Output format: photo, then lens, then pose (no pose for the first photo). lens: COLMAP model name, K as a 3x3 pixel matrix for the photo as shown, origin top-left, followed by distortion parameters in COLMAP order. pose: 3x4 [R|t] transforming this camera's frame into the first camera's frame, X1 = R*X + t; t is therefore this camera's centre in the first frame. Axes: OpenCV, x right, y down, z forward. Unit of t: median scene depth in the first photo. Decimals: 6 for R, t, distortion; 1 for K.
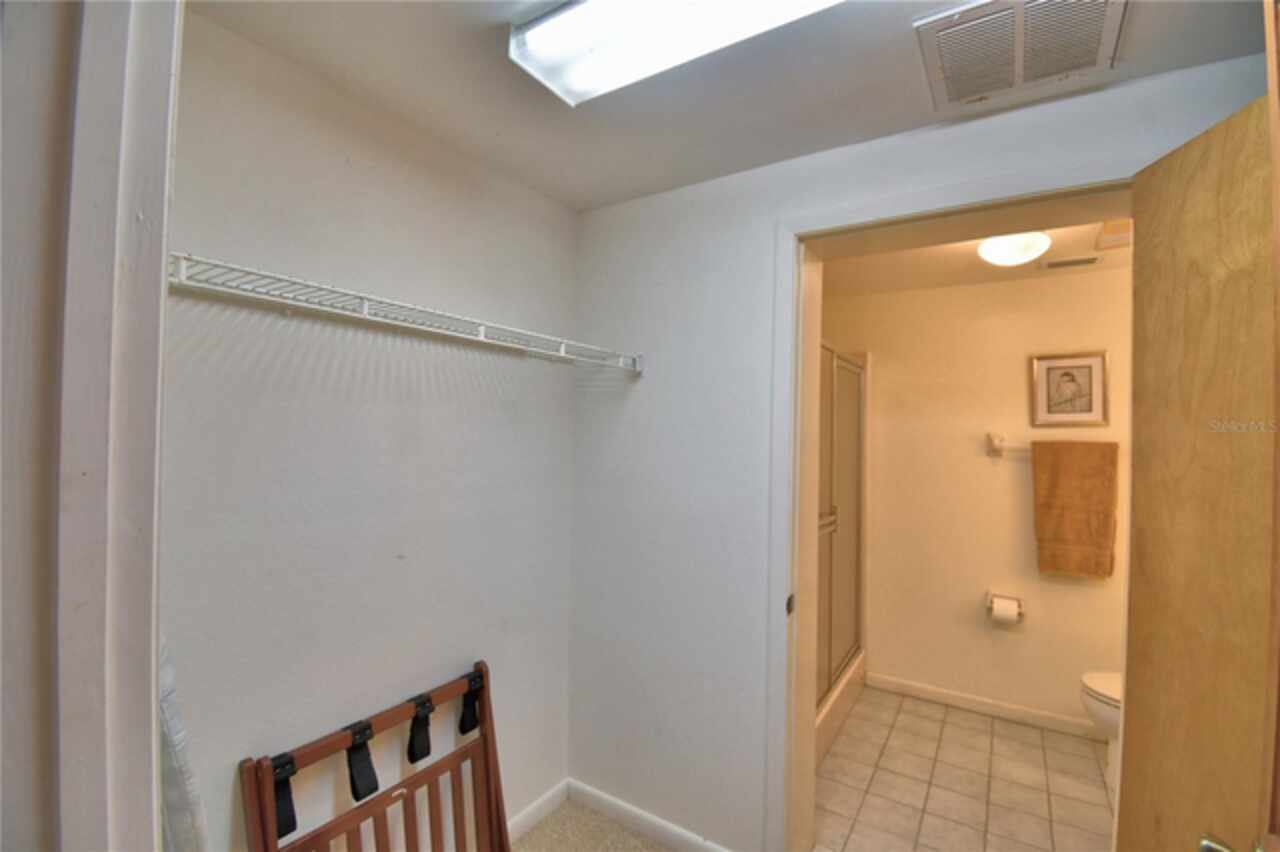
lens RADIAL K [[584.0, 0, 634.1], [0, 584.0, 428.5], [0, 0, 1]] dist [0.030178, -0.031851]
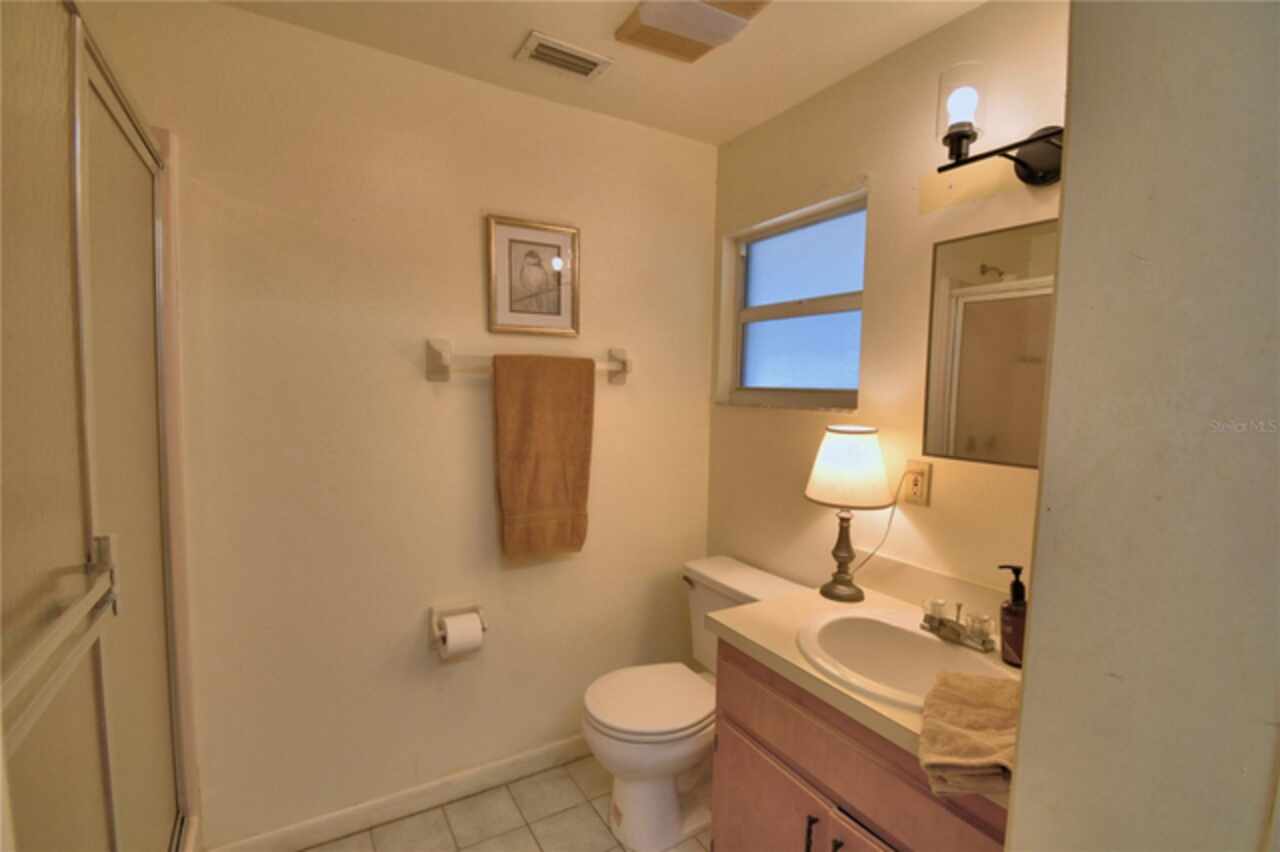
lens RADIAL K [[584.0, 0, 634.1], [0, 584.0, 428.5], [0, 0, 1]] dist [0.030178, -0.031851]
pose [[0.459694, -0.071738, 0.885175, 0.192400], [-0.021975, 0.995508, 0.092091, 0.039065], [-0.887805, -0.061786, 0.456053, 0.583793]]
